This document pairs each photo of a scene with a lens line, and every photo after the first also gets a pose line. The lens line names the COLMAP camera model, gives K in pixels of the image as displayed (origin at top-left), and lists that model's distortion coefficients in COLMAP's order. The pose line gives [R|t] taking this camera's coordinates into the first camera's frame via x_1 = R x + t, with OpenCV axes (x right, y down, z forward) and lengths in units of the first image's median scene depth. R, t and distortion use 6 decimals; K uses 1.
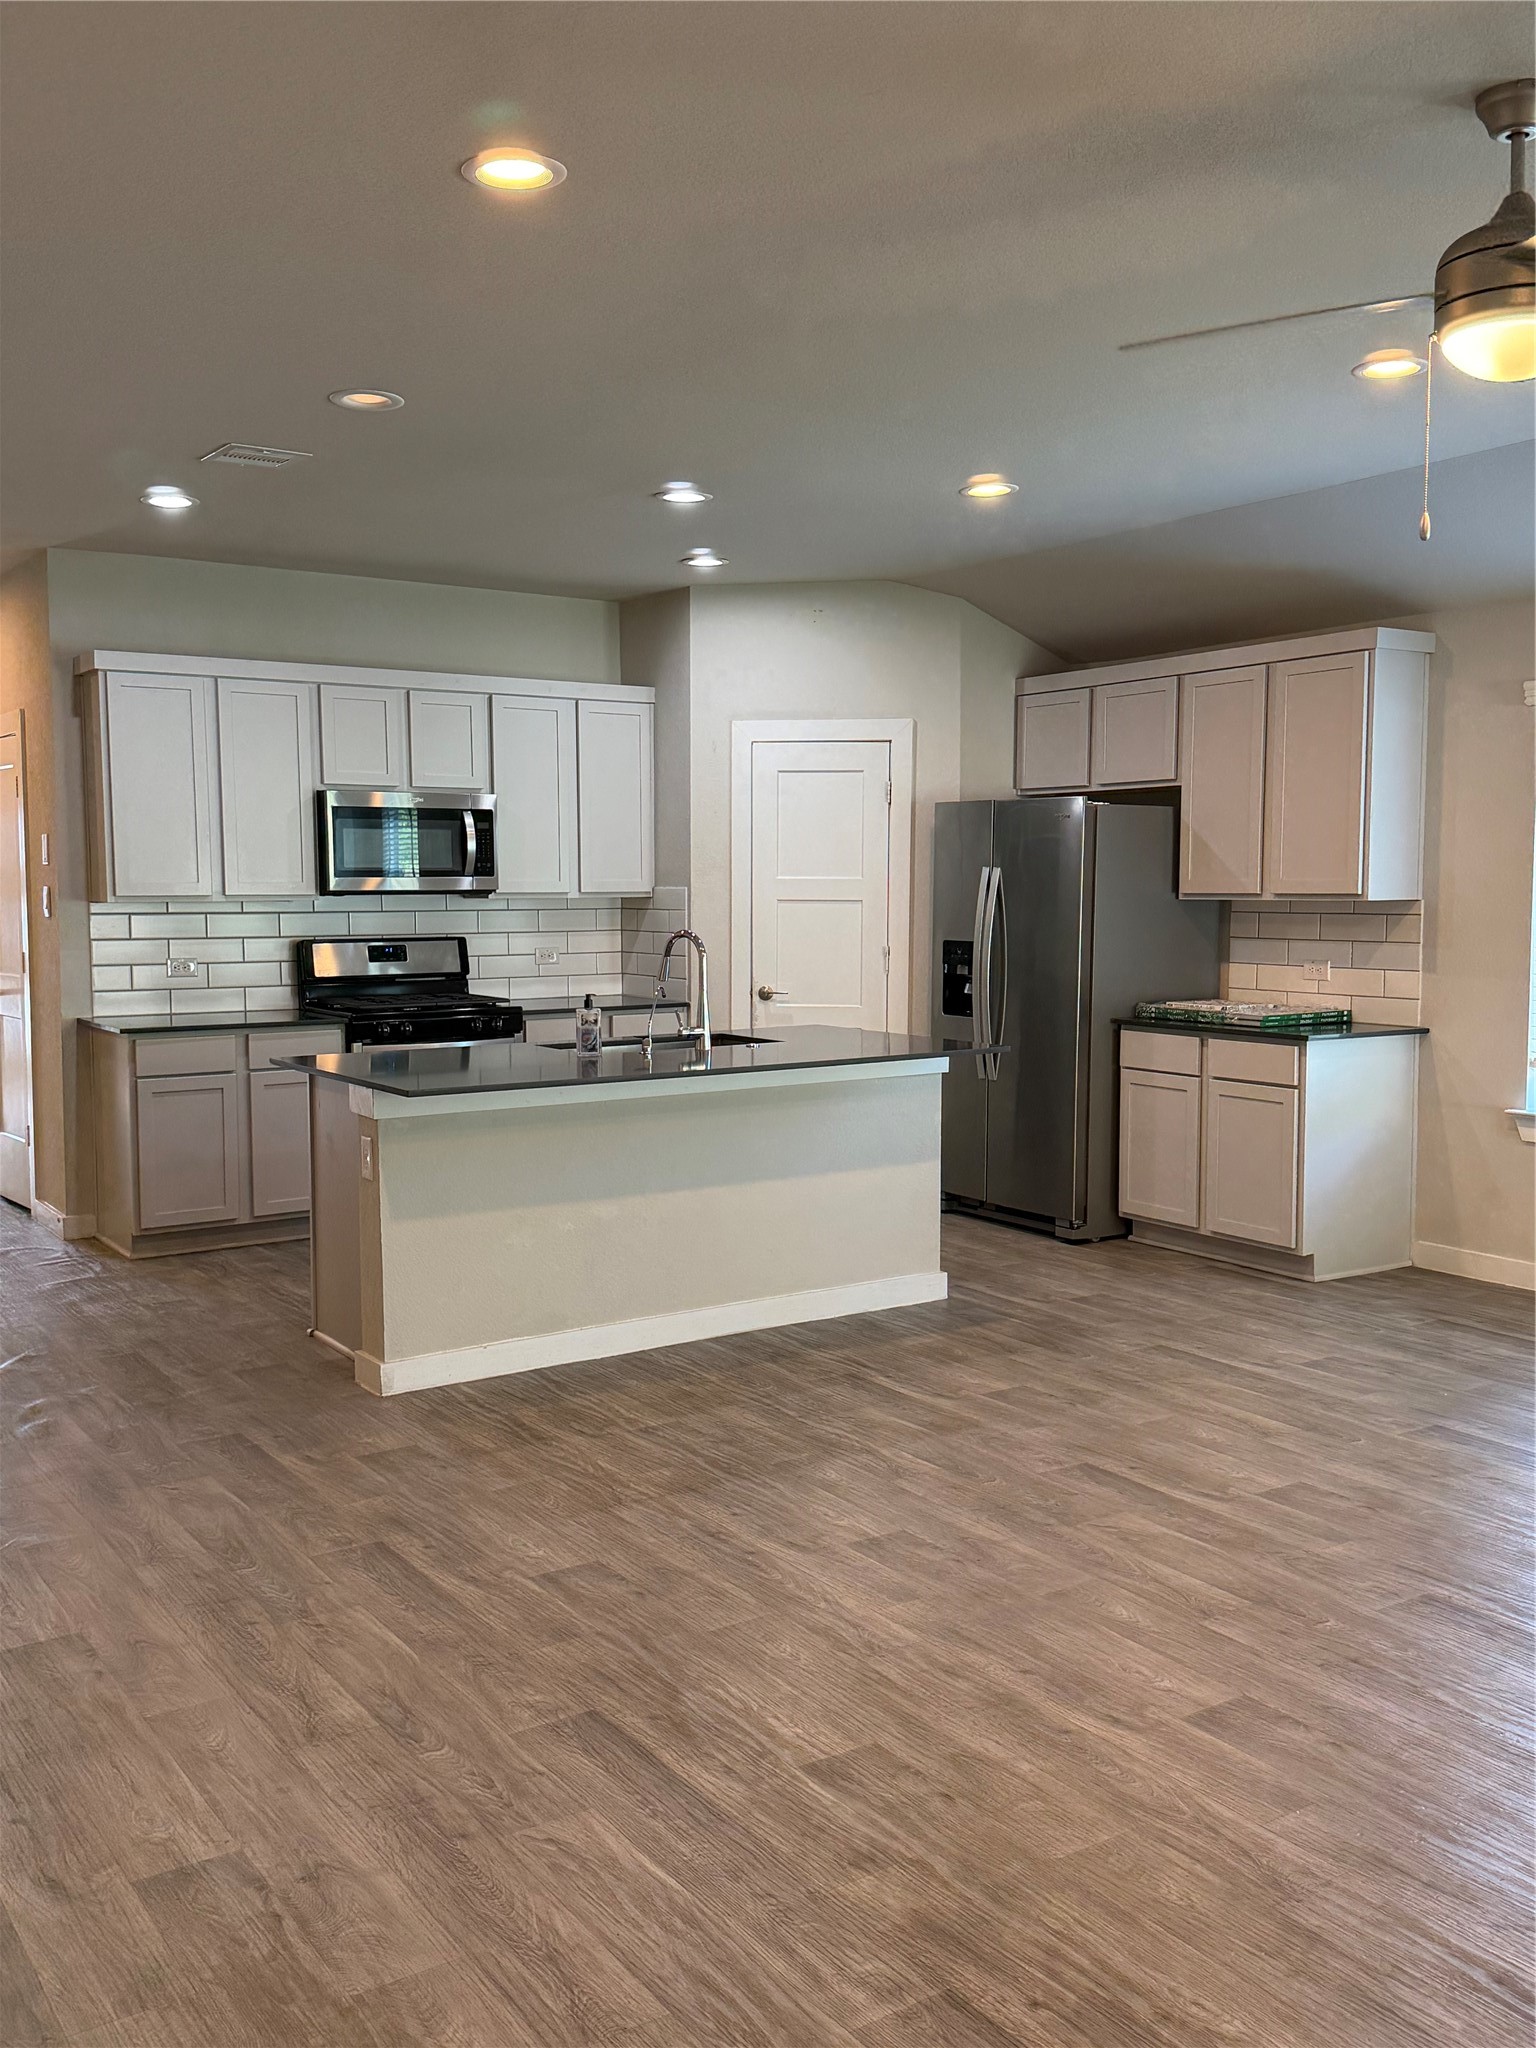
lens RADIAL K [[1835.9, 0, 780.4], [0, 1835.9, 1024.4], [0, 0, 1]] dist [0.185253, -0.368763]
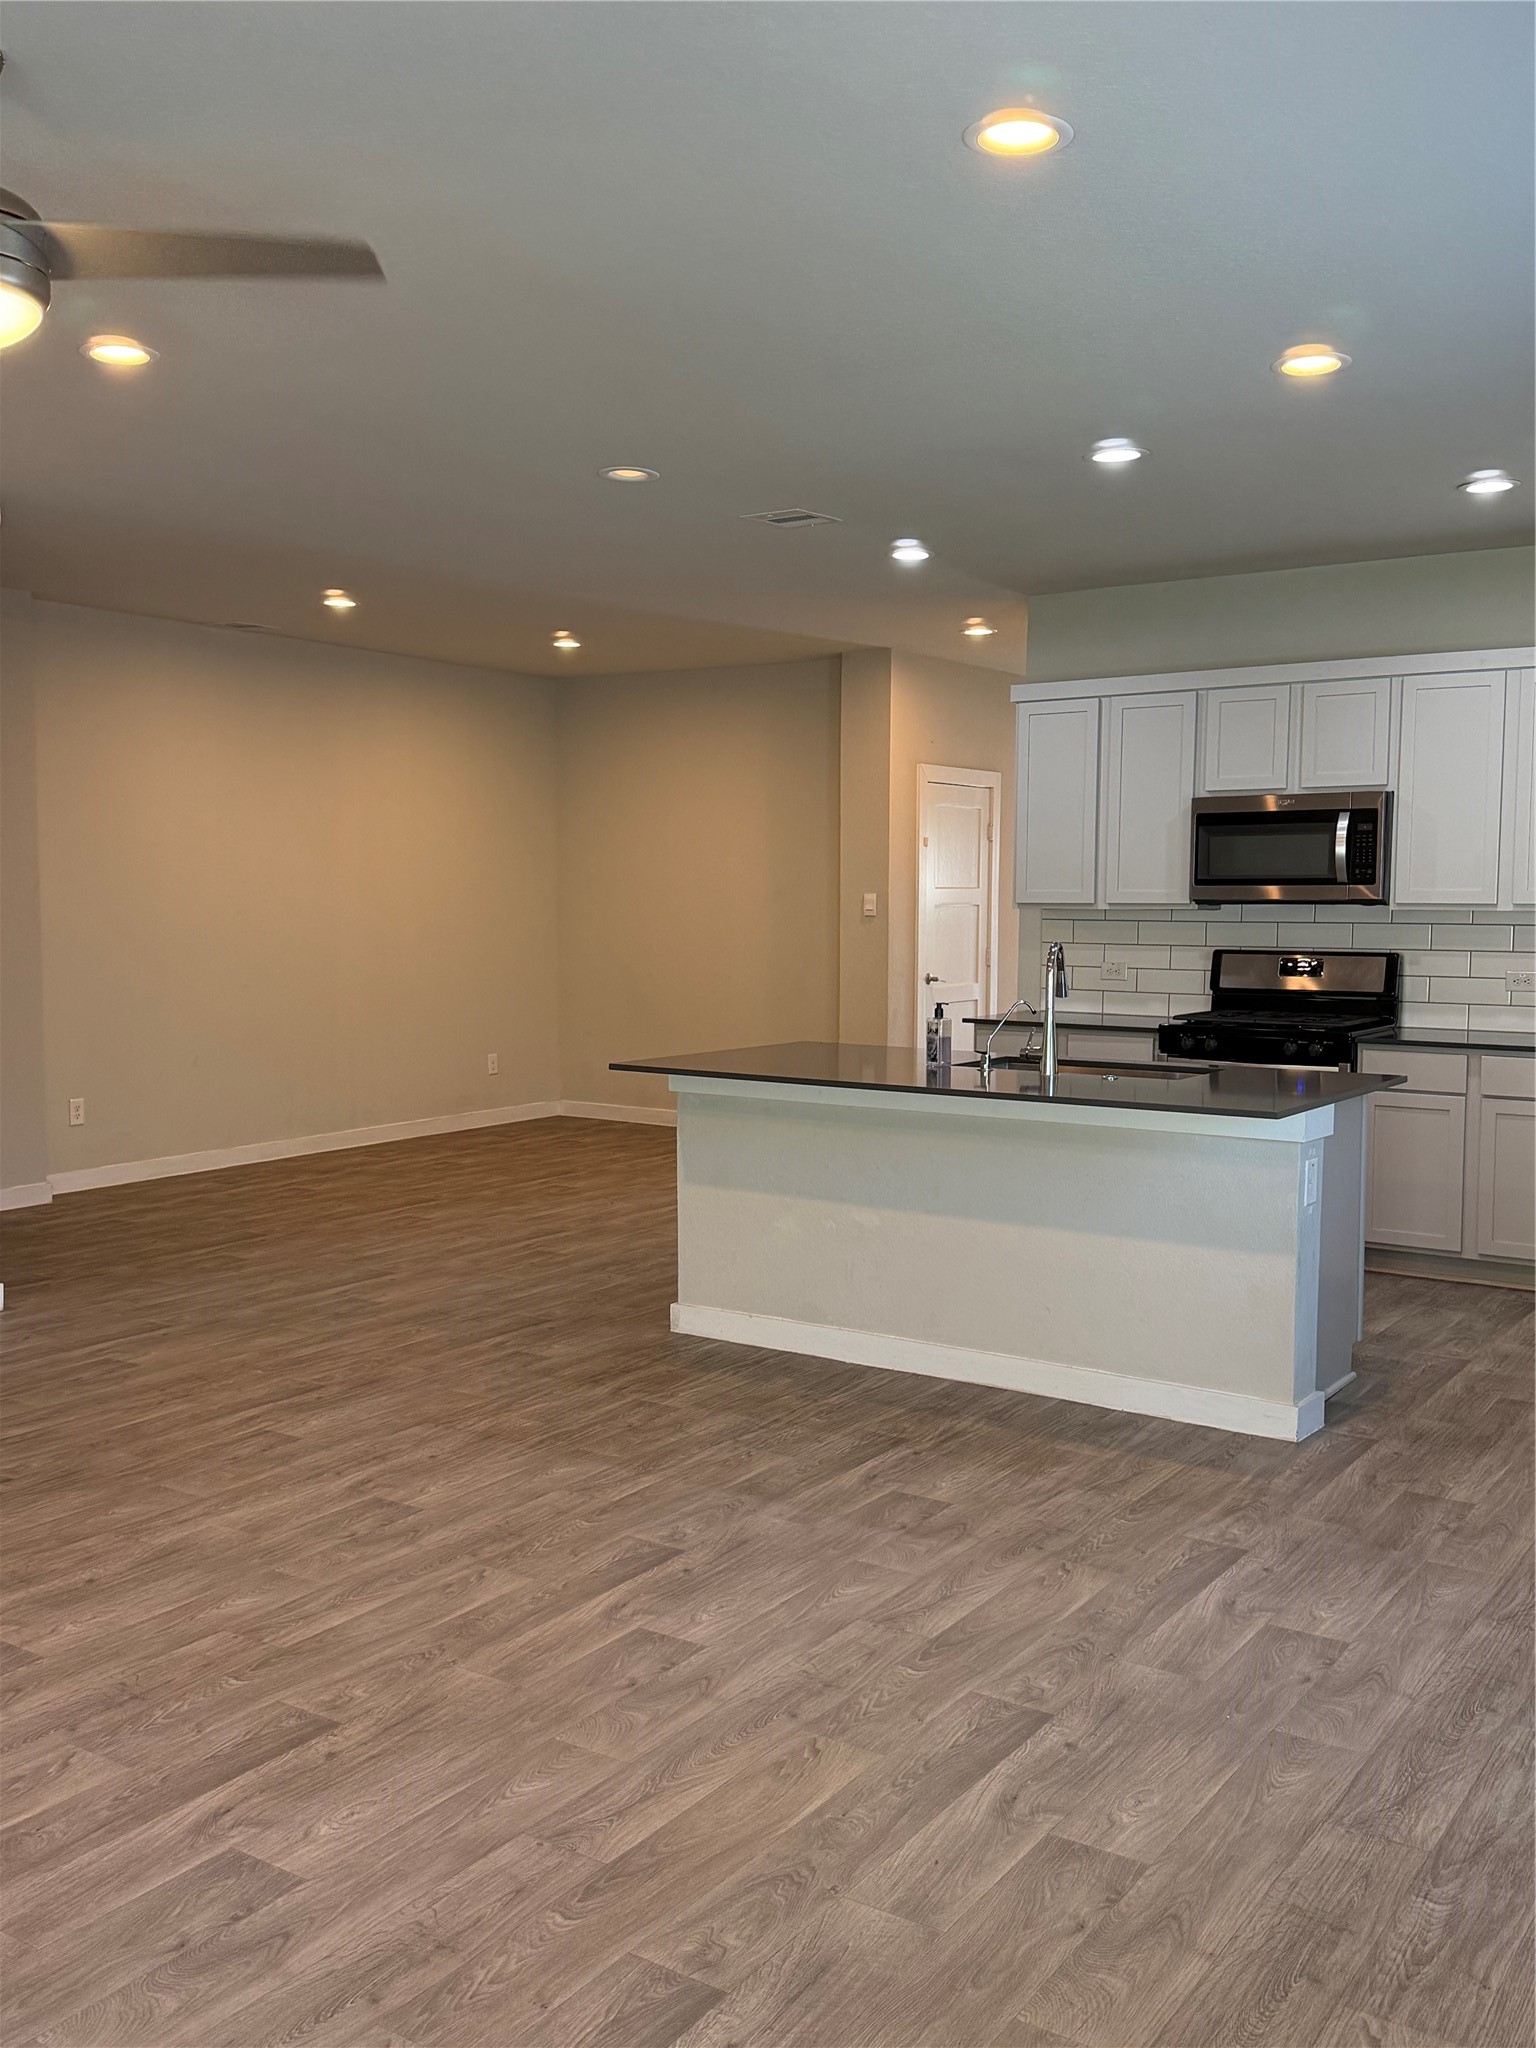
lens RADIAL K [[1837.8, 0, 761.7], [0, 1837.8, 1017.1], [0, 0, 1]] dist [0.190950, -0.401193]
pose [[0.375513, 0.067866, -0.924329, 0.888903], [-0.082298, 0.995817, 0.039681, -0.045535], [0.923156, 0.061170, 0.379528, 0.634689]]
